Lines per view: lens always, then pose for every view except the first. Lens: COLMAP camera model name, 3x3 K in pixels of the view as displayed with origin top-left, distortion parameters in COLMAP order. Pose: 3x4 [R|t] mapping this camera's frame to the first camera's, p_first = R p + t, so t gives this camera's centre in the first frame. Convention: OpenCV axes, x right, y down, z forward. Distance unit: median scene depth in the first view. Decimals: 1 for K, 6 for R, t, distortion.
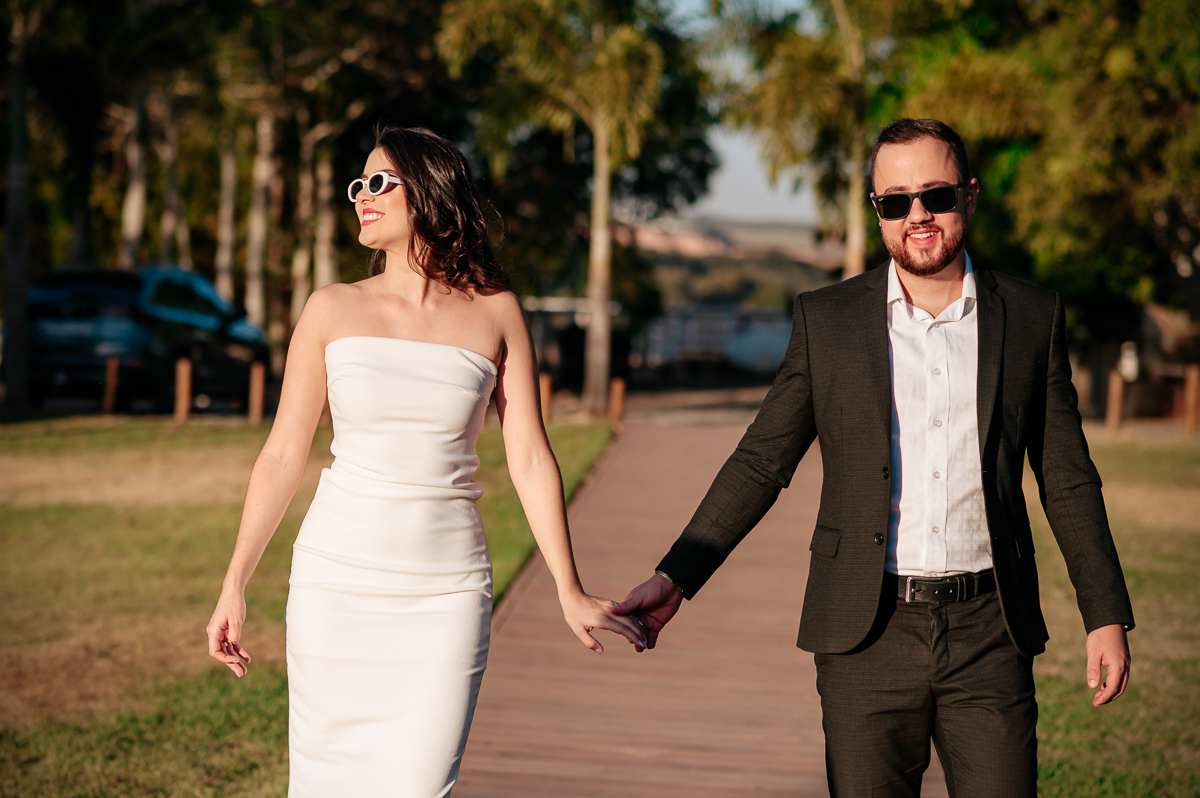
lens RADIAL K [[3075.8, 0, 600.0], [0, 3075.8, 399.0], [0, 0, 1]] dist [-0.011376, -0.028855]
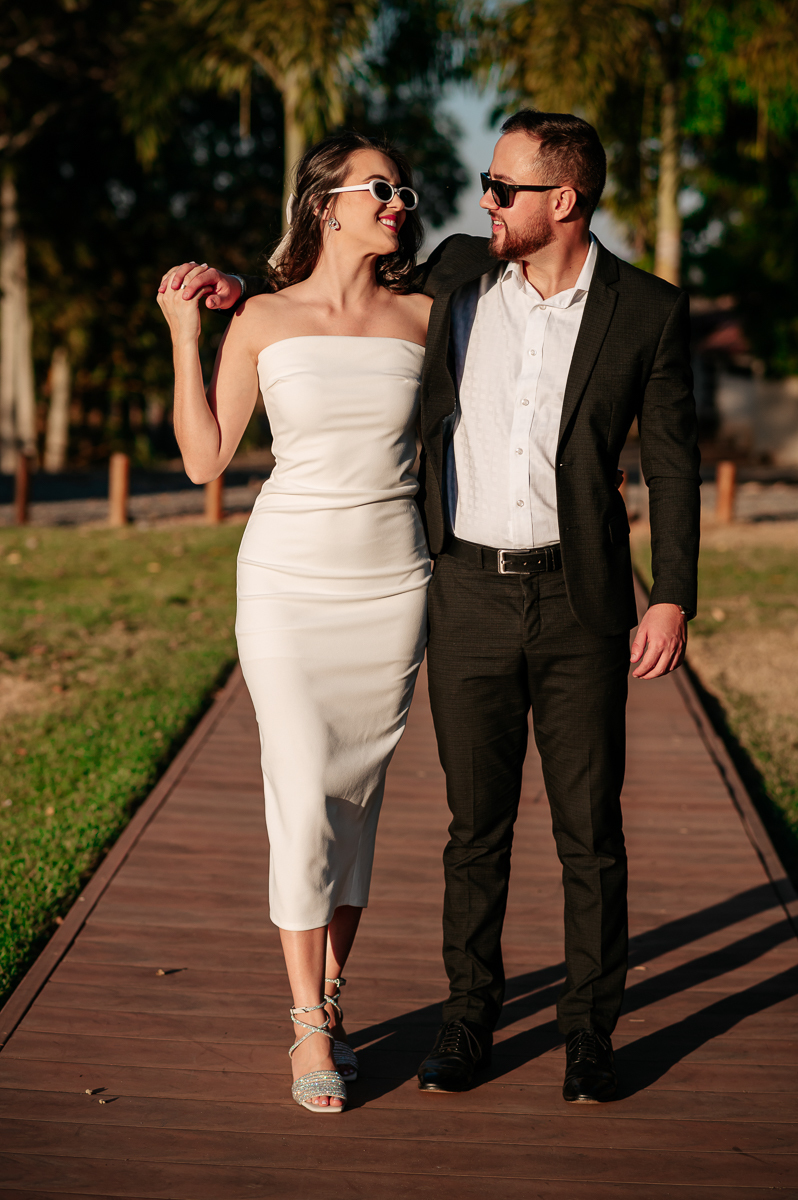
lens RADIAL K [[2797.0, 0, 399.0], [0, 2797.0, 600.0], [0, 0, 1]] dist [-0.044489, 0.017469]
pose [[0.999809, -0.014566, 0.013044, 0.012543], [0.013721, 0.997941, 0.062660, -0.011941], [-0.013930, -0.062469, 0.997950, 0.331369]]
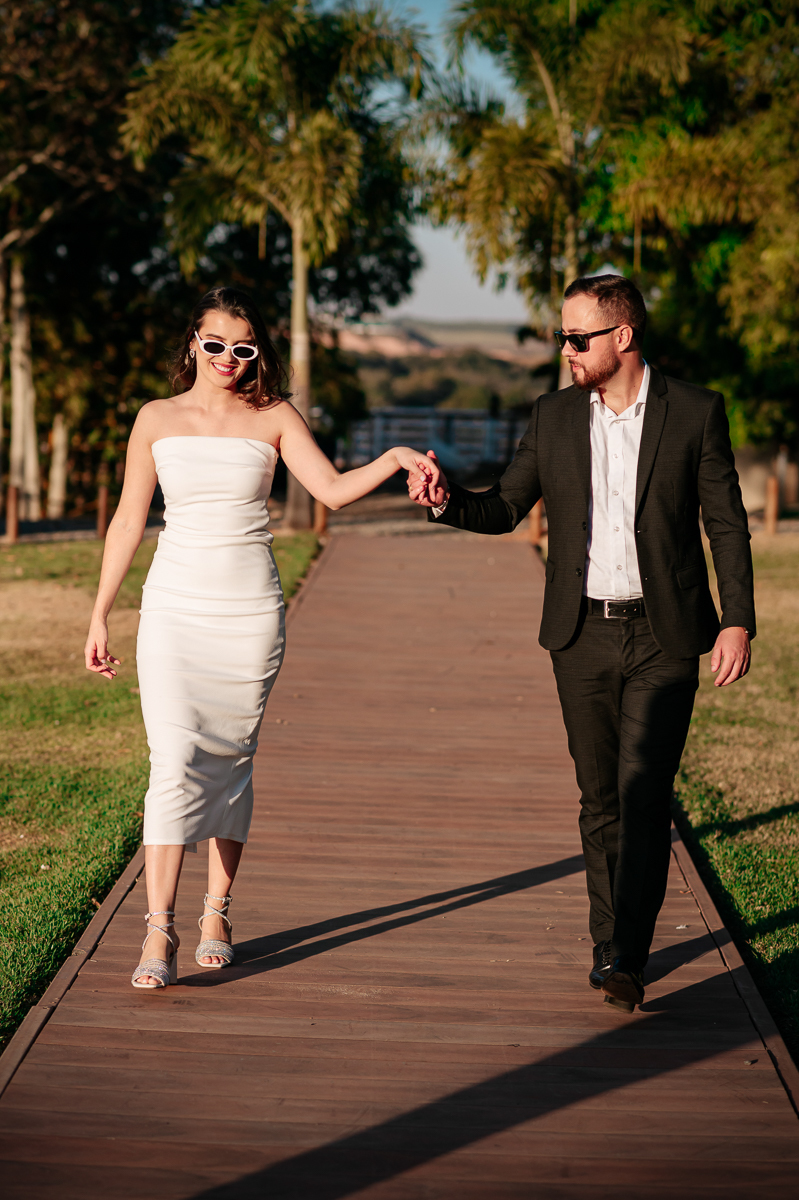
lens RADIAL K [[2797.0, 0, 399.5], [0, 2797.0, 600.0], [0, 0, 1]] dist [-0.044489, 0.017469]
pose [[0.999226, -0.022958, 0.031950, 0.001411], [0.021678, 0.998971, 0.039844, -0.005338], [-0.032832, -0.039121, 0.998695, 0.125248]]
